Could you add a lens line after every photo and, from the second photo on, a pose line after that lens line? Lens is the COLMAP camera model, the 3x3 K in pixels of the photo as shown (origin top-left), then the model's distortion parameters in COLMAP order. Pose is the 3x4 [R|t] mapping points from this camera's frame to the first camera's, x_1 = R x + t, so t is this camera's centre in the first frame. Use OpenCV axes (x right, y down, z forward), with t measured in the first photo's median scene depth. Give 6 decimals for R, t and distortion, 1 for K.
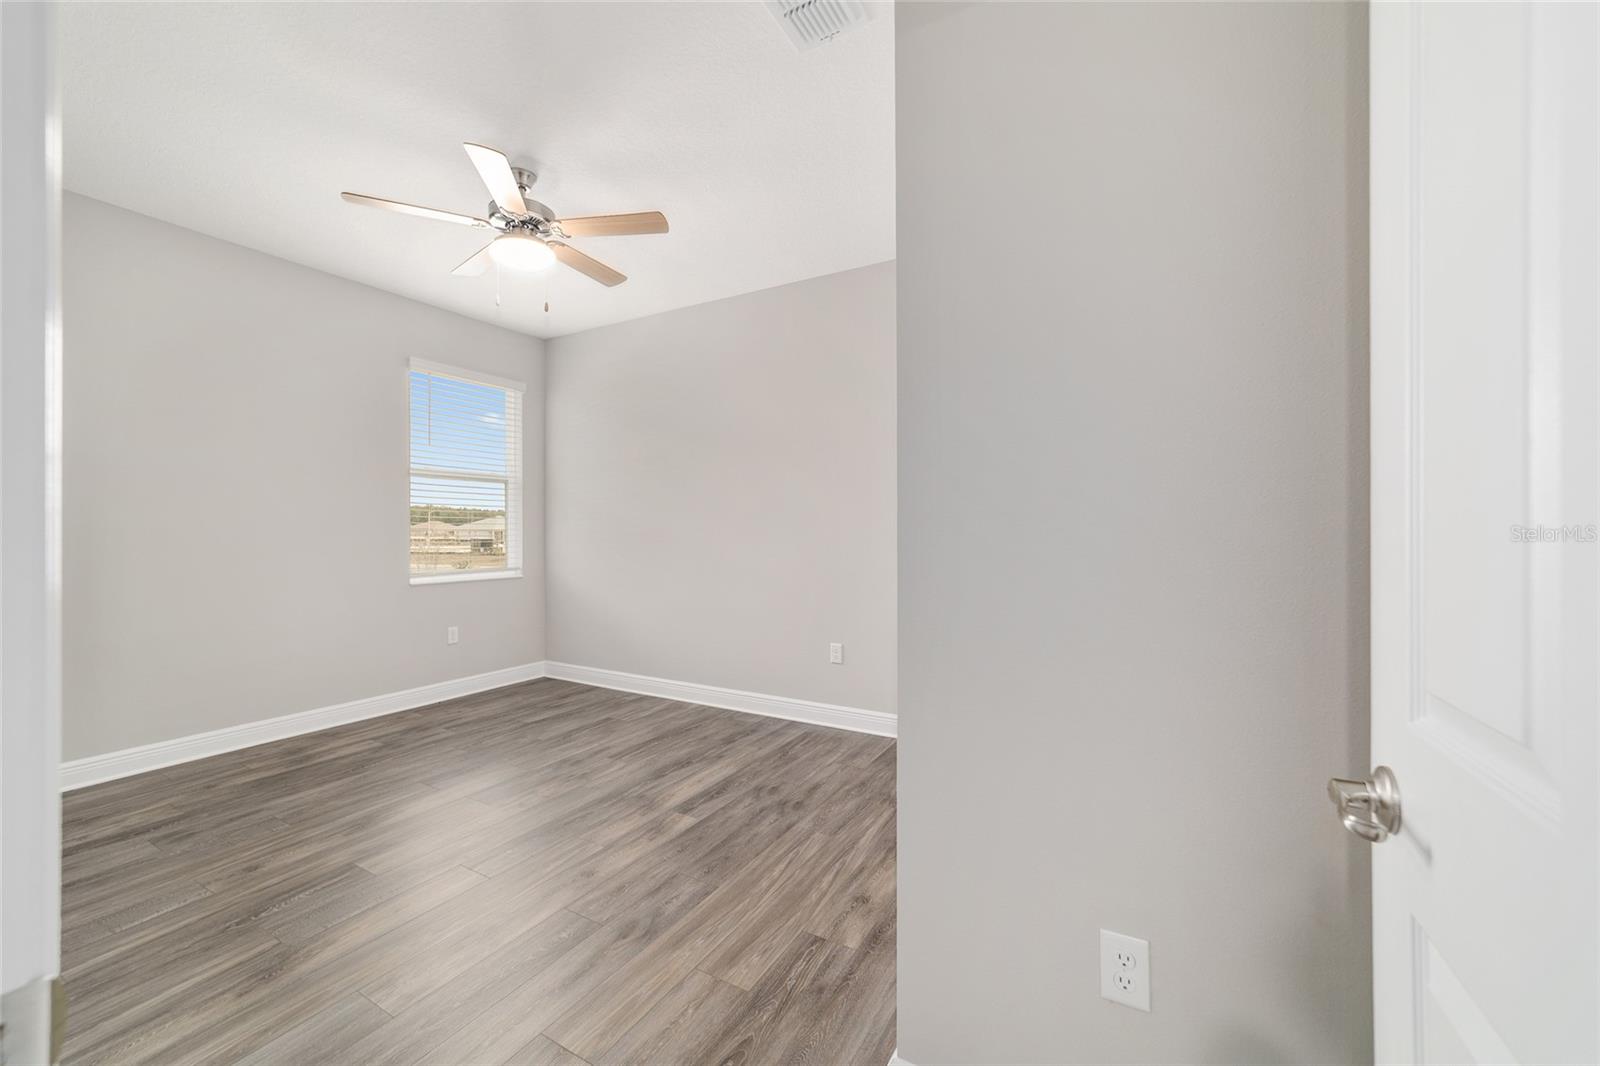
lens RADIAL K [[608.6, 0, 794.5], [0, 608.6, 539.2], [0, 0, 1]] dist [-0.000593, -0.000154]
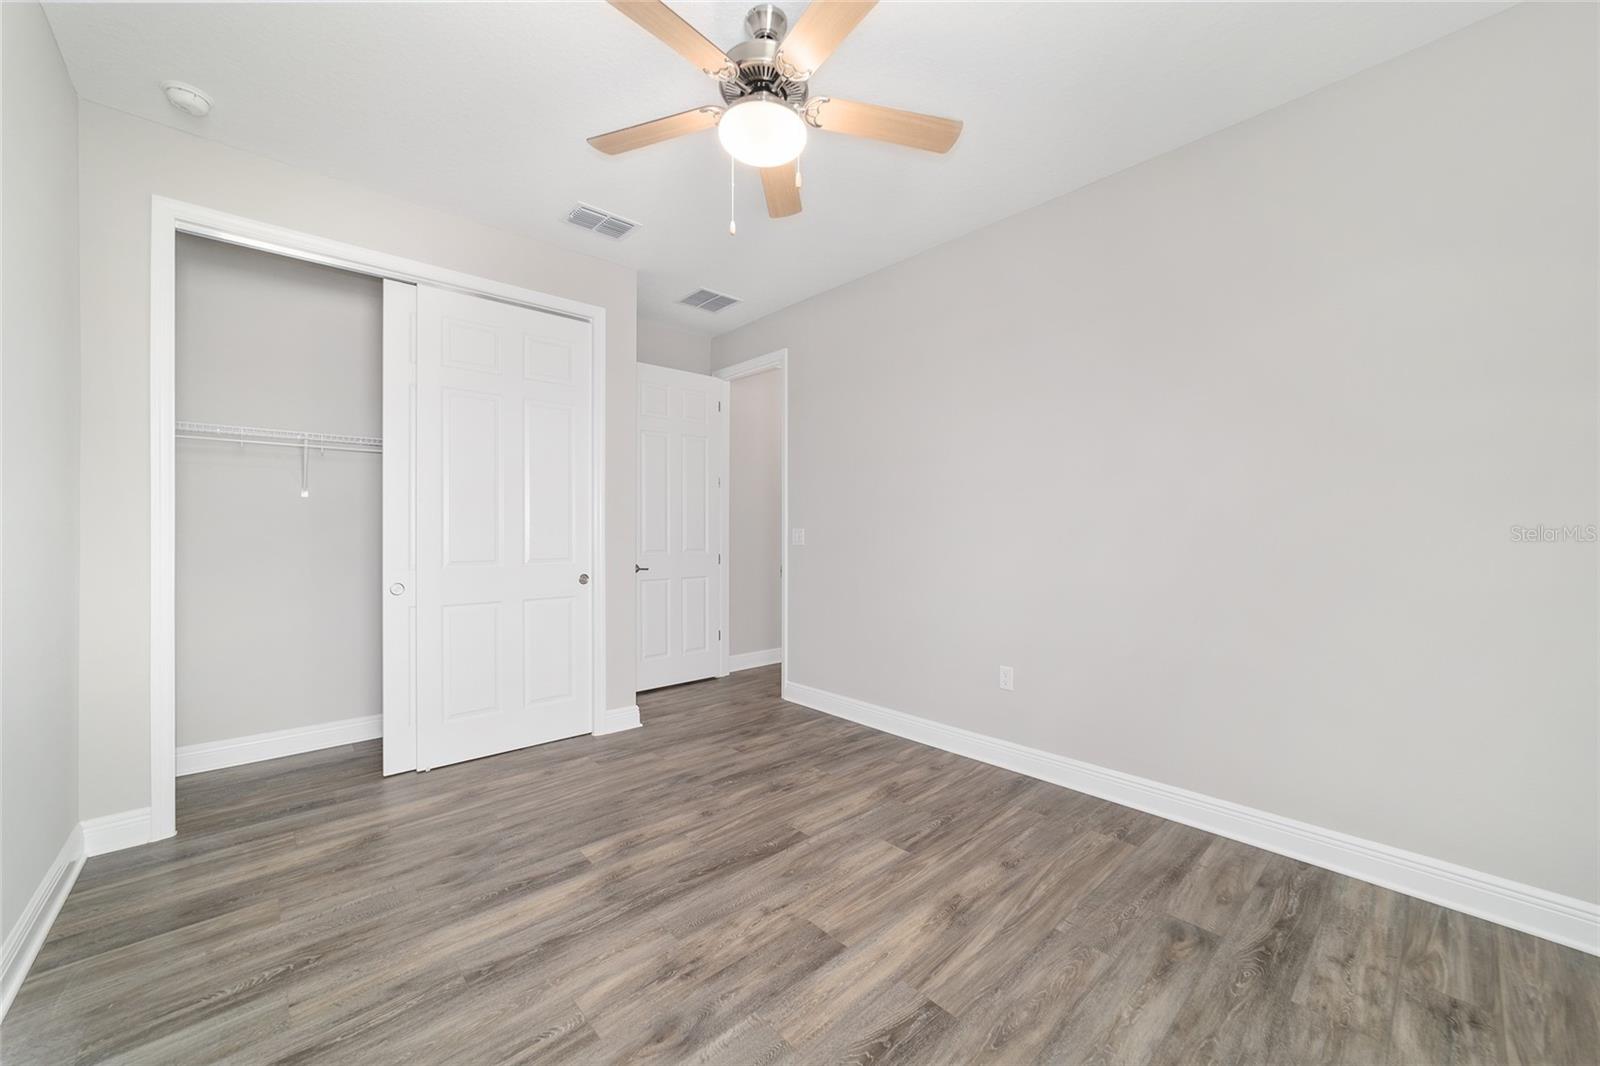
lens RADIAL K [[608.6, 0, 798.4], [0, 608.6, 530.2], [0, 0, 1]] dist [-0.000593, -0.000154]
pose [[-0.950392, 0.002302, 0.311047, -0.749308], [0.006148, 0.999916, 0.011384, -0.020673], [-0.310995, 0.012732, -0.950326, 1.756416]]
